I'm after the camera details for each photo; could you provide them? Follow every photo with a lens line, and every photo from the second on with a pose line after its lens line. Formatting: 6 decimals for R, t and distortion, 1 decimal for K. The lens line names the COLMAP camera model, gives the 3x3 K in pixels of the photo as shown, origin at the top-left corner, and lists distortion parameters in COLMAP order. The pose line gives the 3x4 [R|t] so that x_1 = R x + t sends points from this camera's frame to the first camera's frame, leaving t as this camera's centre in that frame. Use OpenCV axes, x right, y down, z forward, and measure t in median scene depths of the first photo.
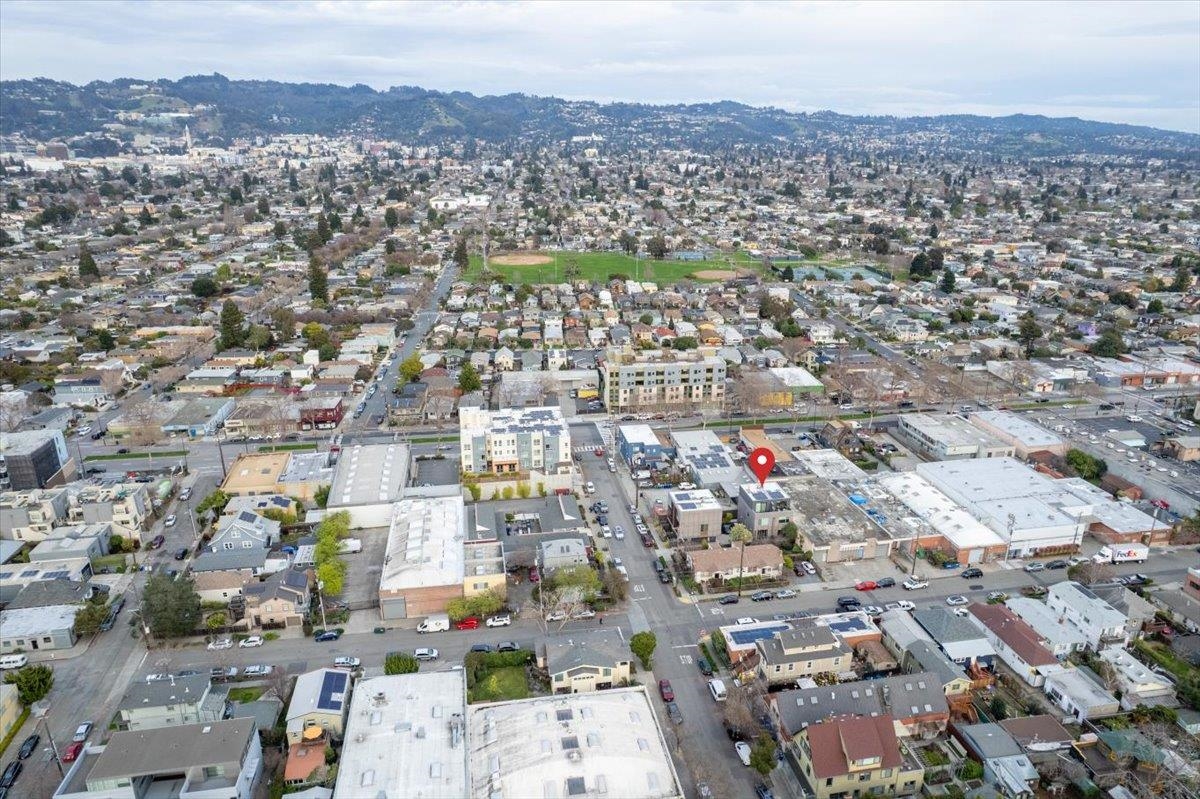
lens RADIAL K [[769.0, 0, 600.0], [0, 769.0, 399.5], [0, 0, 1]] dist [-0.082366, 0.071404]
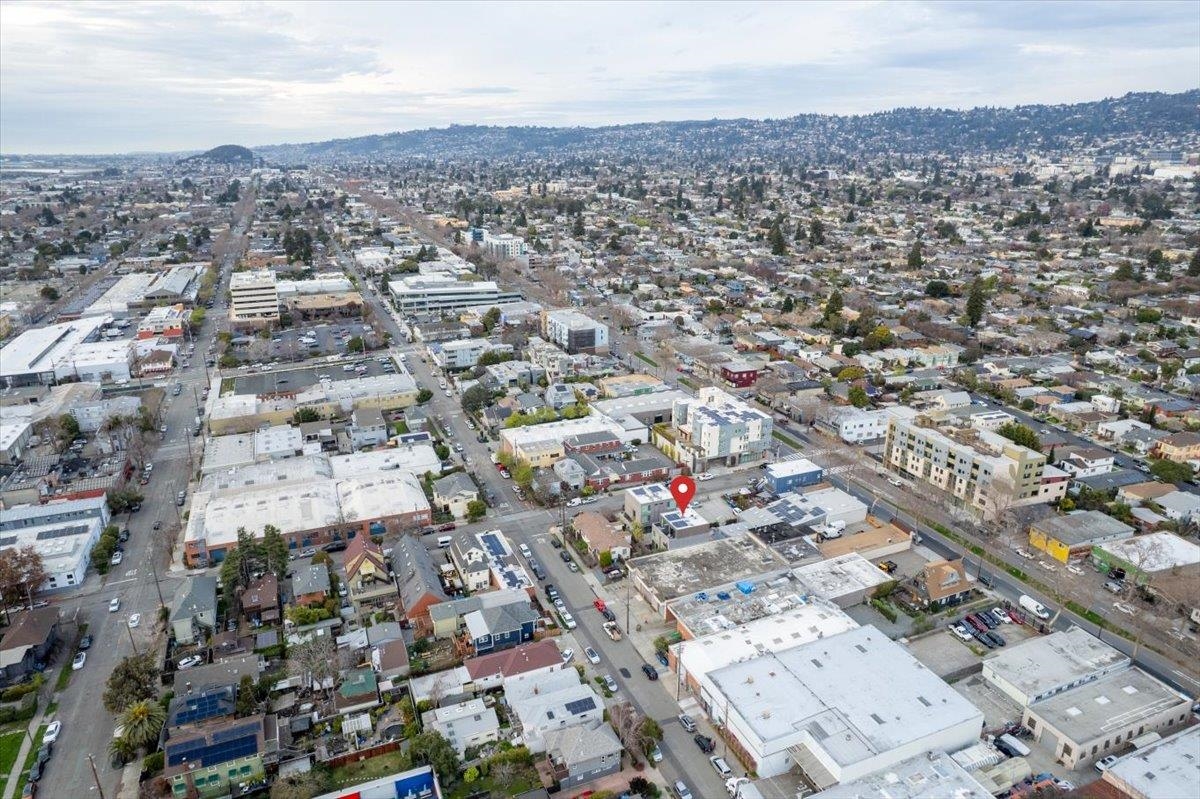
lens RADIAL K [[769.0, 0, 600.0], [0, 769.0, 399.5], [0, 0, 1]] dist [-0.082366, 0.071404]
pose [[0.218808, 0.305492, -0.926713, 0.778940], [-0.308547, 0.922658, 0.231304, -0.166490], [0.925701, 0.235324, 0.296144, 0.380956]]
